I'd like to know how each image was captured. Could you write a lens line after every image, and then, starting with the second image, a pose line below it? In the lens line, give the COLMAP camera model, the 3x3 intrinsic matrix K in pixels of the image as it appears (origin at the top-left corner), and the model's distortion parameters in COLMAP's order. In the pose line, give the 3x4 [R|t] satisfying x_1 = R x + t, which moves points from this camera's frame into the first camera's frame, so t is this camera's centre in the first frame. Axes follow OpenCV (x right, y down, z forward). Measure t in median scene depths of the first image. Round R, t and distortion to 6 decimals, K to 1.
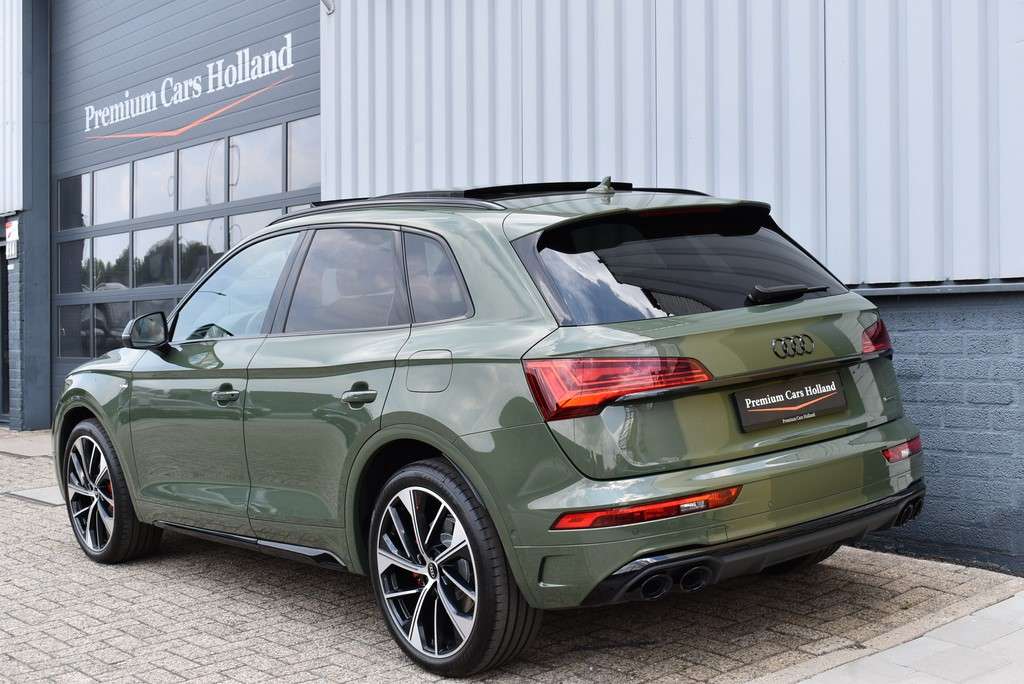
lens RADIAL K [[1451.9, 0, 502.4], [0, 1451.9, 348.7], [0, 0, 1]] dist [-0.035829, 0.000000]
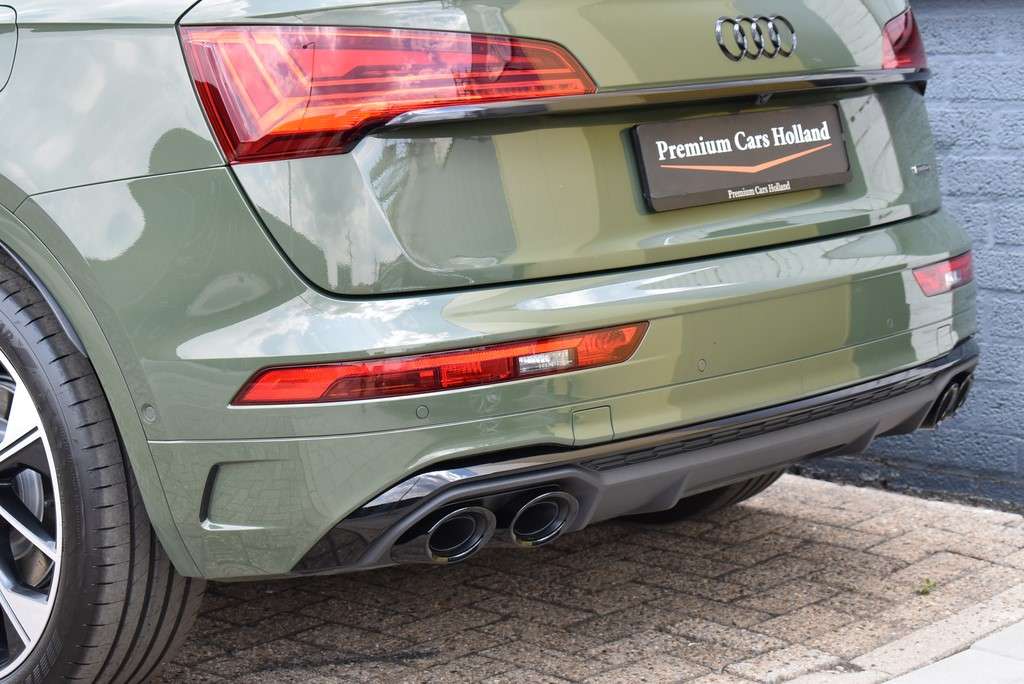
lens RADIAL K [[2422.5, 0, 521.2], [0, 2422.5, 349.3], [0, 0, 1]] dist [0.088639, 0.000000]
pose [[0.984247, 0.029556, 0.174309, -0.009500], [-0.042378, 0.996625, 0.070297, 0.046248], [-0.171643, -0.076577, 0.982178, 0.222390]]
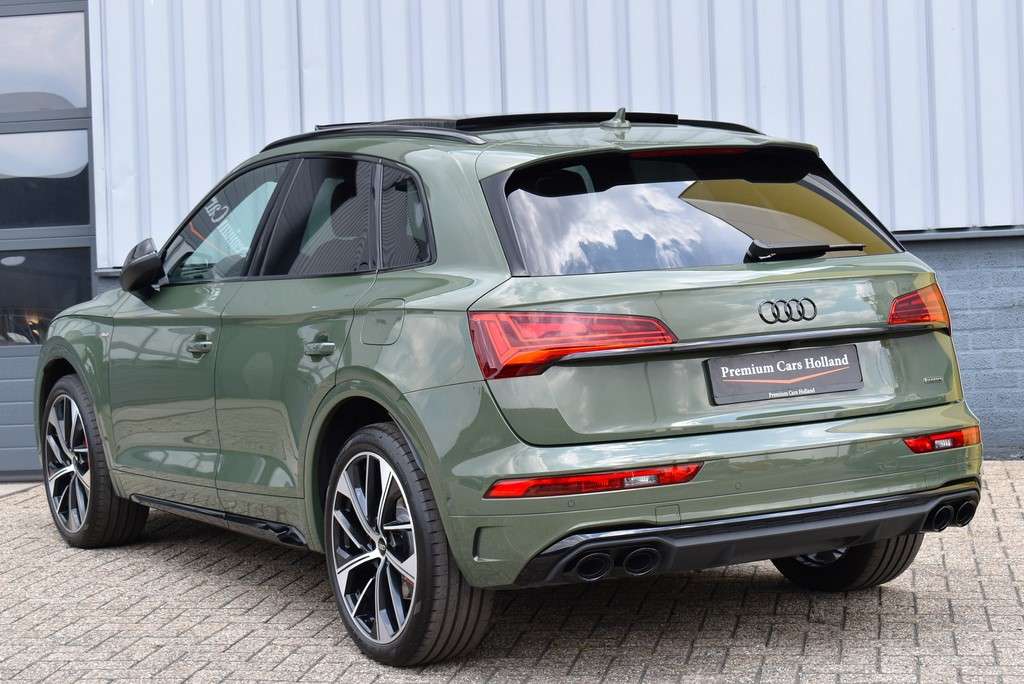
lens RADIAL K [[2221.8, 0, 506.3], [0, 2221.8, 334.5], [0, 0, 1]] dist [0.058182, 0.000000]
pose [[0.988254, 0.042922, -0.146672, 0.225170], [-0.042641, 0.999078, 0.005060, 0.012830], [0.146754, 0.001254, 0.989172, -0.348954]]
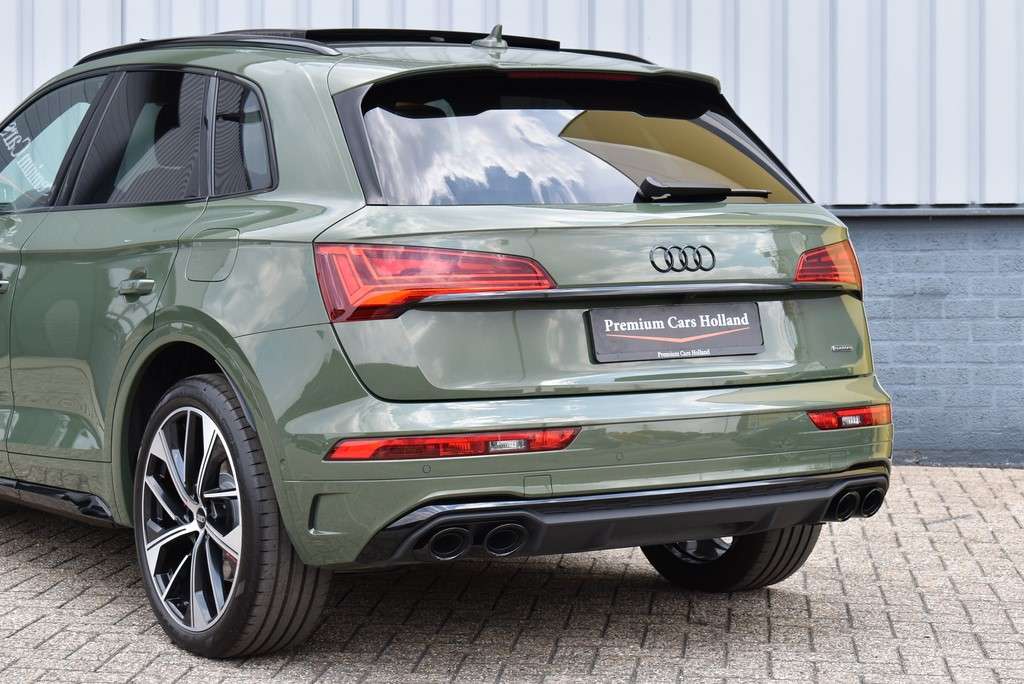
lens RADIAL K [[2422.5, 0, 513.9], [0, 2422.5, 335.5], [0, 0, 1]] dist [0.088639, 0.000000]
pose [[0.994008, 0.080120, -0.074359, 0.205710], [-0.080681, 0.996730, -0.004561, 0.050386], [0.073751, 0.010533, 0.997221, -0.270901]]
